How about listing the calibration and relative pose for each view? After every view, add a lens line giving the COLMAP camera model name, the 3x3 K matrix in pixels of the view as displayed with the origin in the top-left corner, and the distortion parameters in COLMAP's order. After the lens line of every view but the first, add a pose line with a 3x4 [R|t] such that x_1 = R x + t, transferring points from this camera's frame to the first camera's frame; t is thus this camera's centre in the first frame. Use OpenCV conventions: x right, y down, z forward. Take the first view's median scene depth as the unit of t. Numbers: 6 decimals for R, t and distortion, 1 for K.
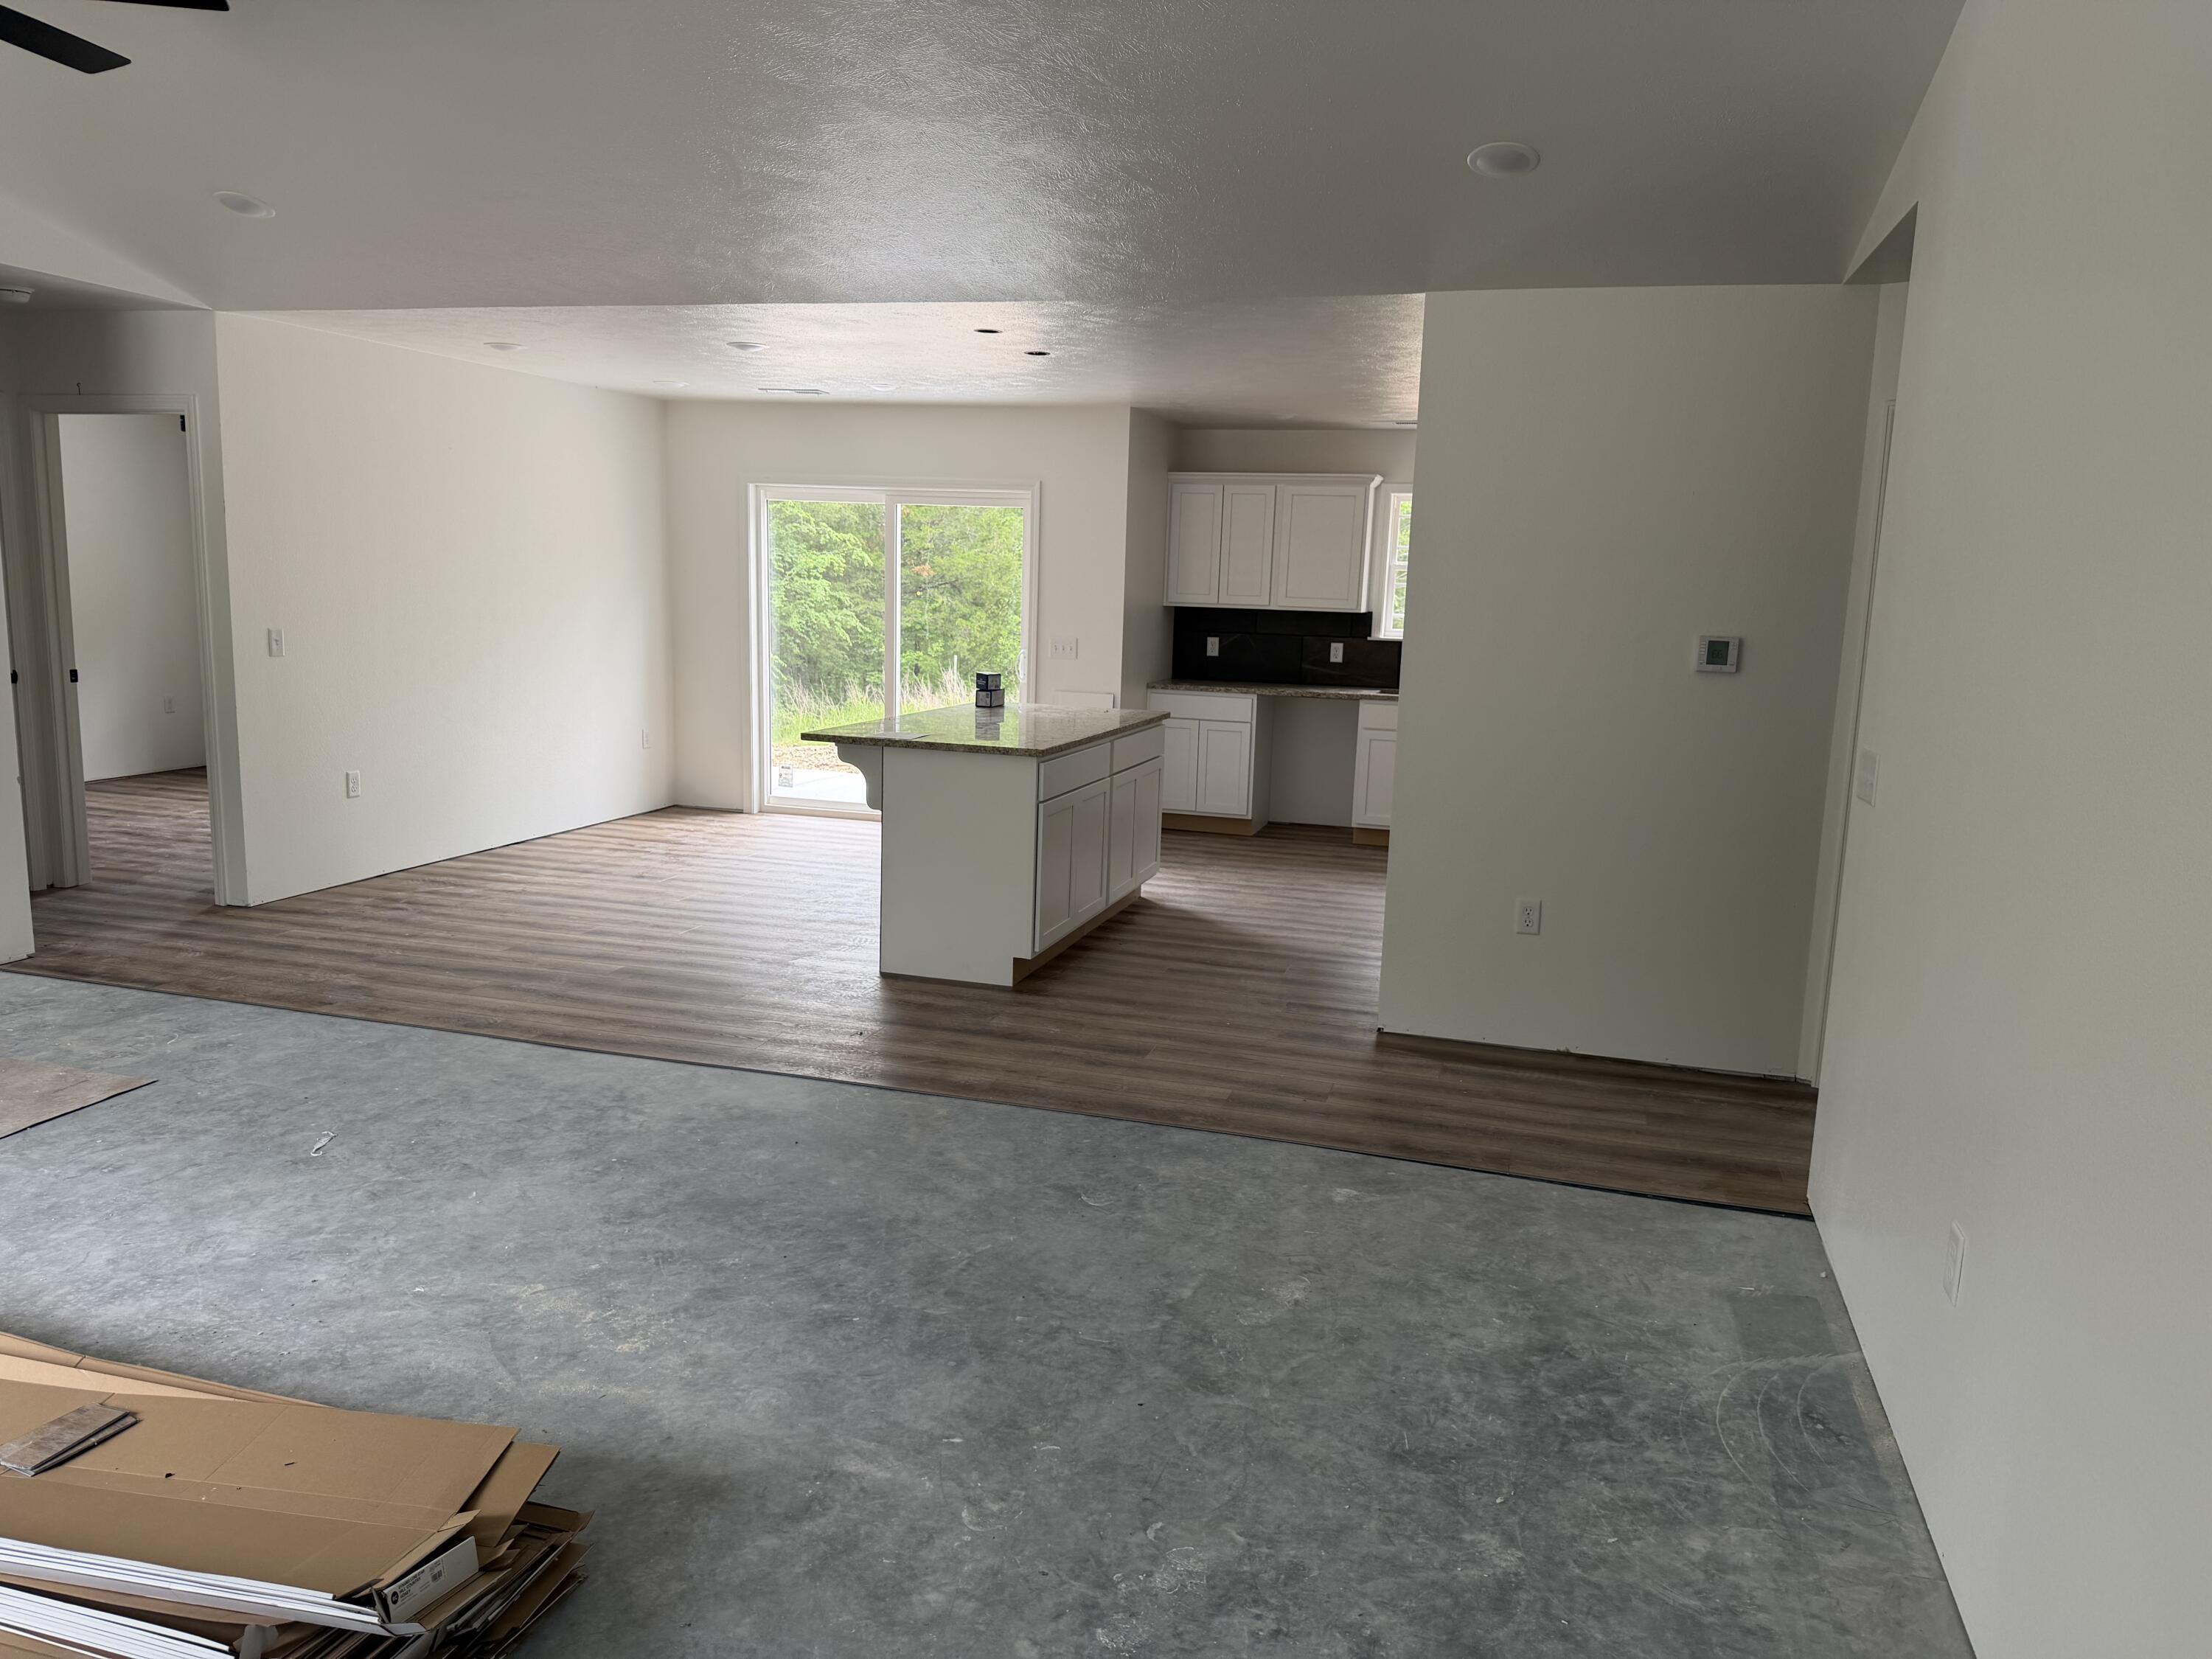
lens RADIAL K [[1549.6, 0, 1145.9], [0, 1549.6, 833.7], [0, 0, 1]] dist [0.007555, -0.021288]
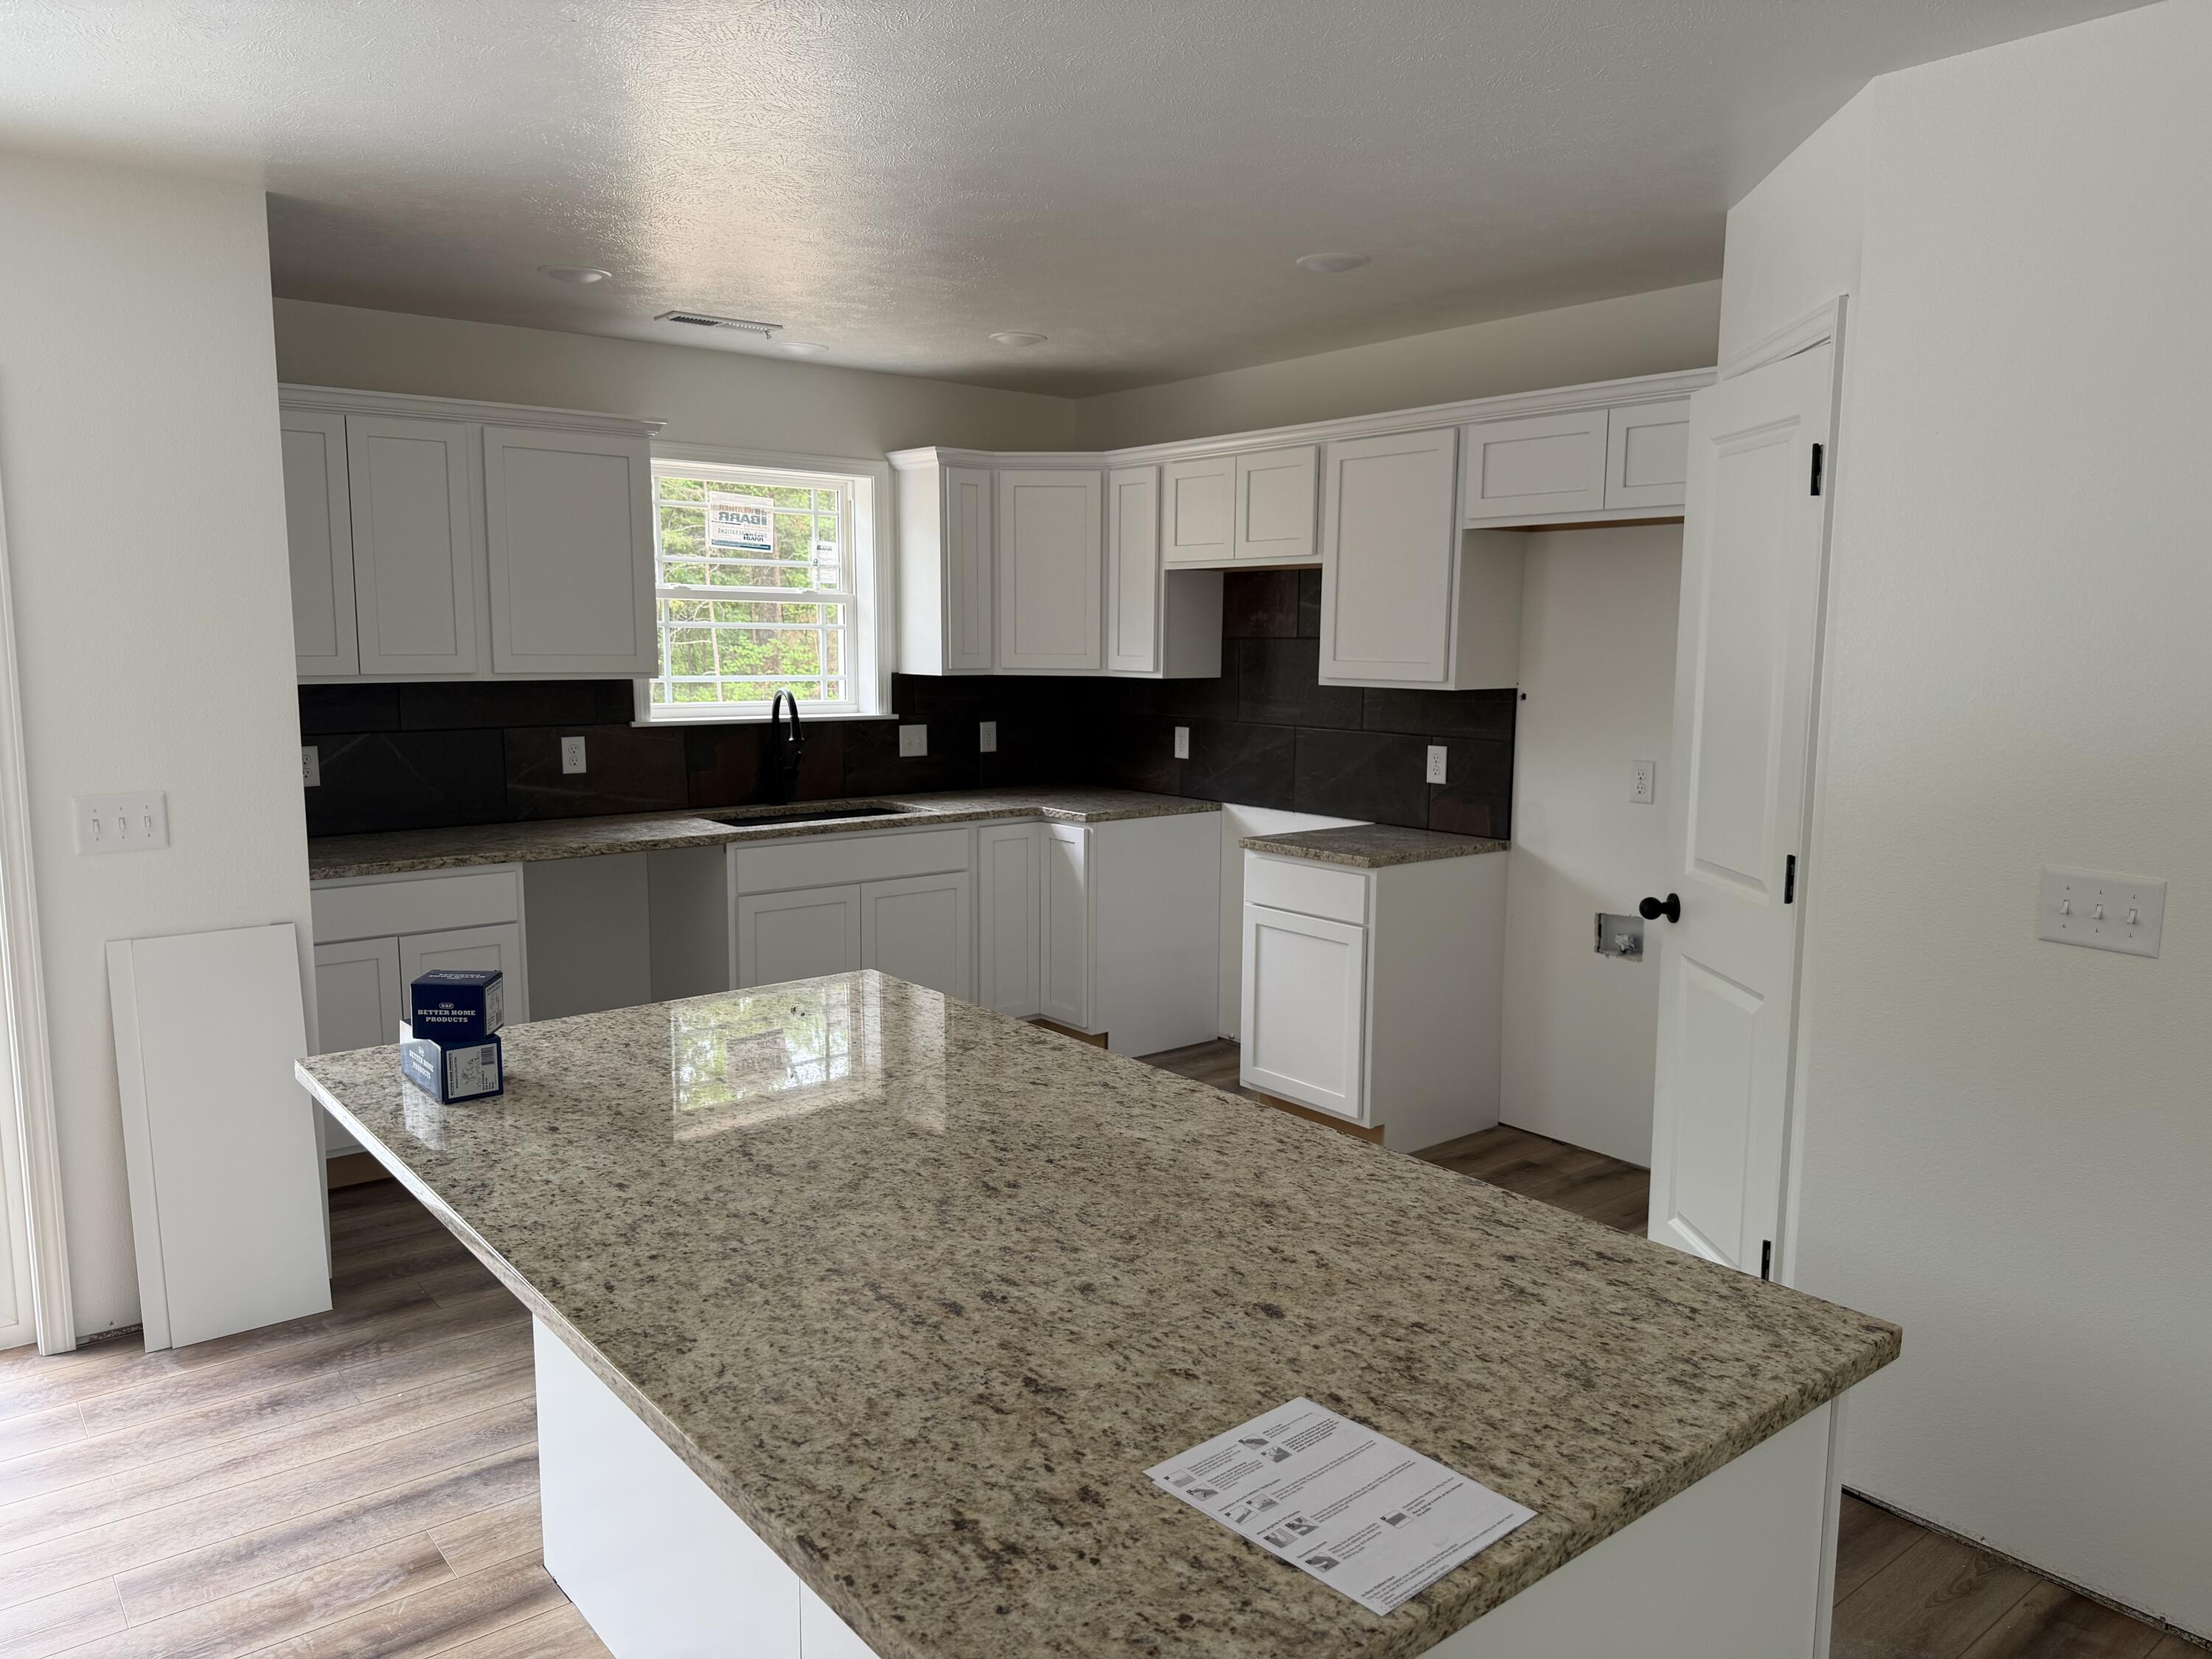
lens RADIAL K [[1549.6, 0, 1165.1], [0, 1549.6, 841.7], [0, 0, 1]] dist [0.007555, -0.021288]
pose [[0.569790, -0.146633, 0.808603, -0.397545], [0.146250, 0.986339, 0.075807, -0.203702], [-0.808672, 0.075064, 0.583451, 1.104552]]
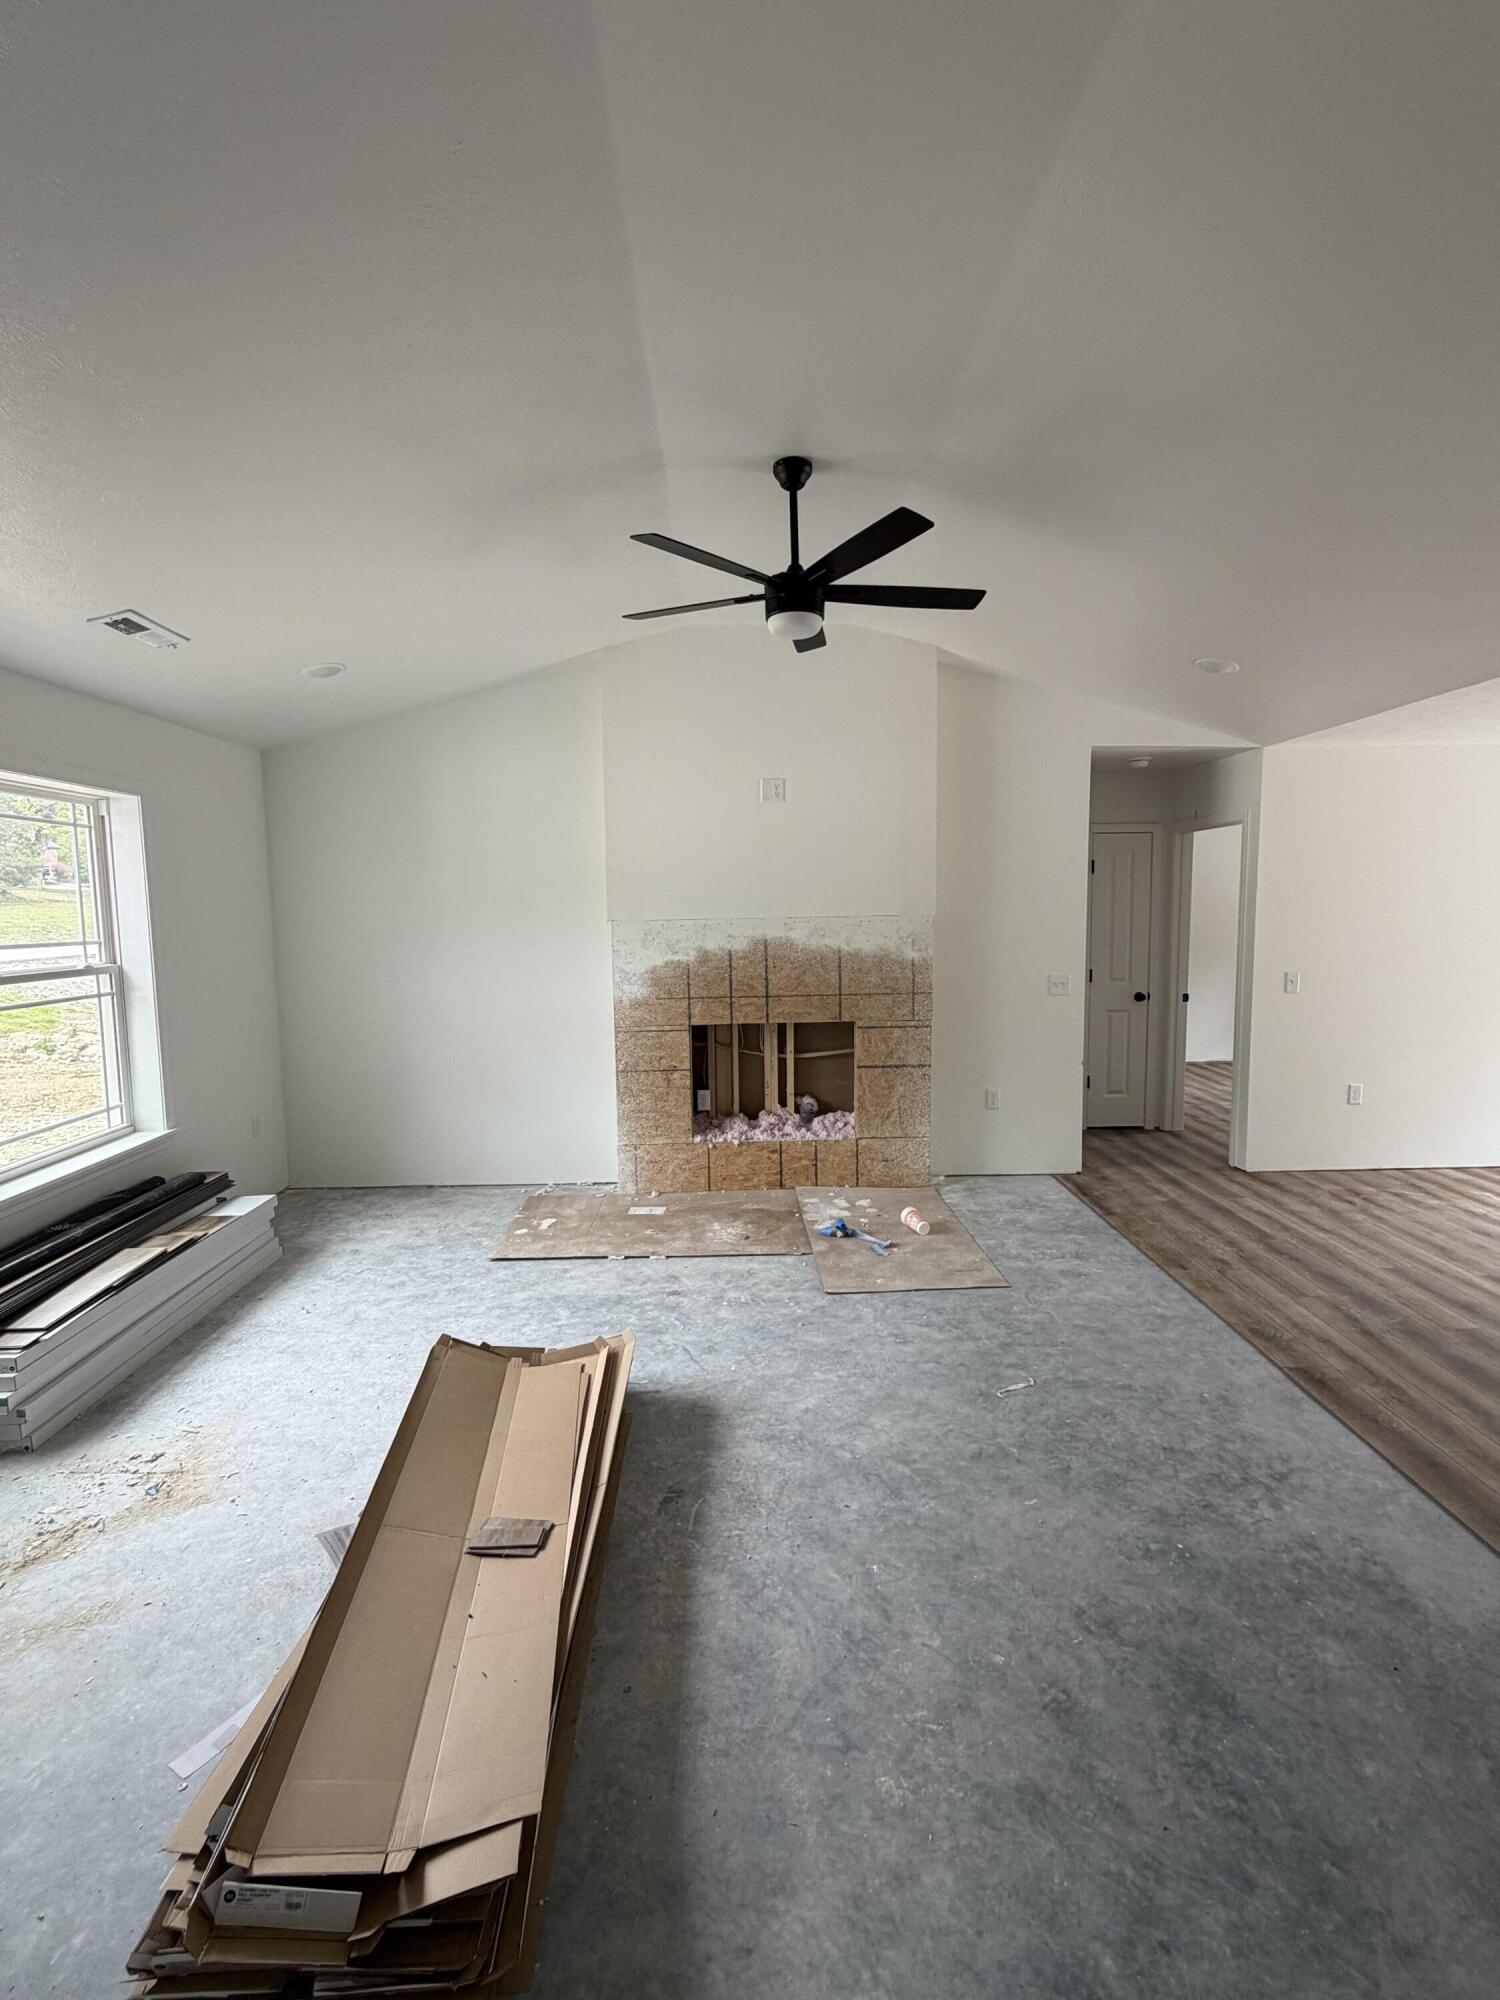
lens RADIAL K [[911.8, 0, 757.8], [0, 911.8, 994.6], [0, 0, 1]] dist [-0.003825, 0.000702]
pose [[0.288927, 0.054719, -0.955786, 0.085333], [-0.139044, 0.990178, 0.014656, -0.084060], [0.947200, 0.128662, 0.293697, 0.458653]]
